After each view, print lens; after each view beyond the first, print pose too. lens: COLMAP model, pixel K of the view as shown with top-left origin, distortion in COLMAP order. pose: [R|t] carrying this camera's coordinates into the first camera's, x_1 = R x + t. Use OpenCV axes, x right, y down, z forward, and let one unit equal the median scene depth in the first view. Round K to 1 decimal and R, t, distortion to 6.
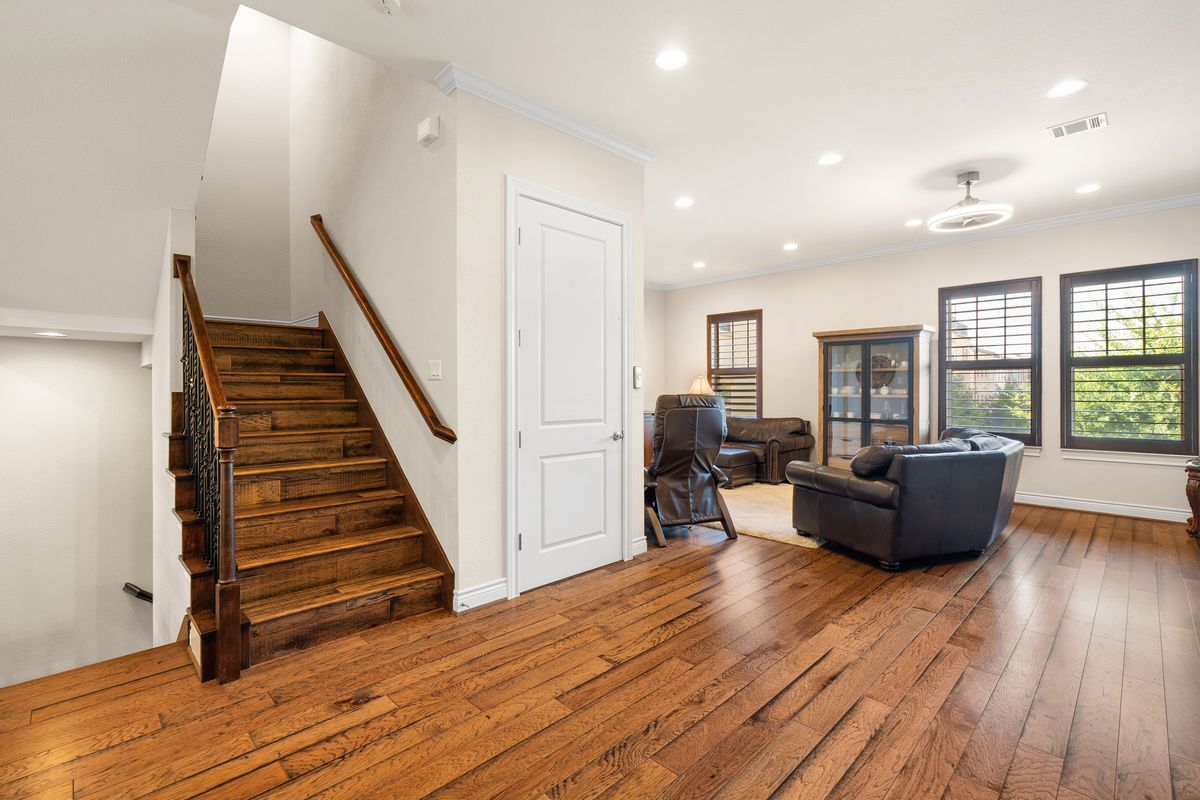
lens RADIAL K [[539.4, 0, 601.8], [0, 539.4, 396.7], [0, 0, 1]] dist [0.004186, 0.000107]
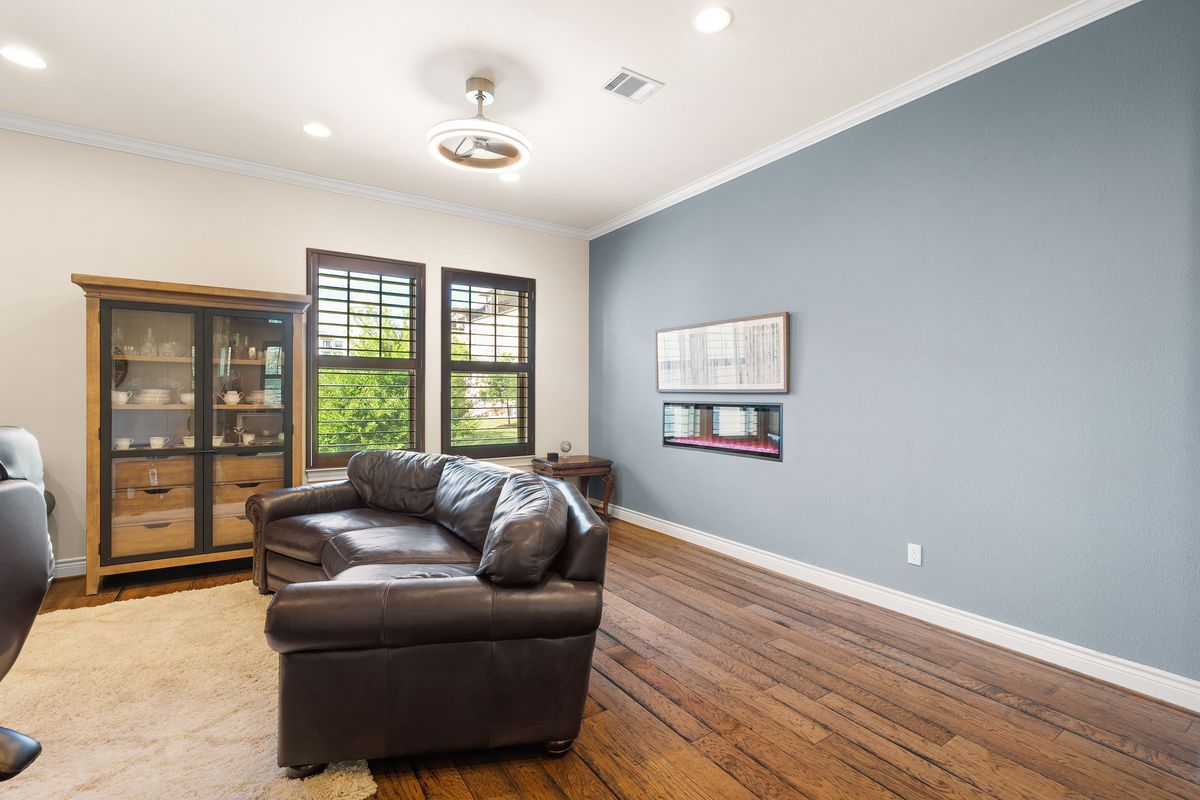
lens RADIAL K [[539.4, 0, 603.6], [0, 539.4, 393.0], [0, 0, 1]] dist [0.004186, 0.000107]
pose [[0.180761, -0.003731, 0.983520, 0.015250], [0.004048, 0.999987, 0.003049, -0.017889], [-0.983519, 0.003431, 0.180774, 0.544997]]
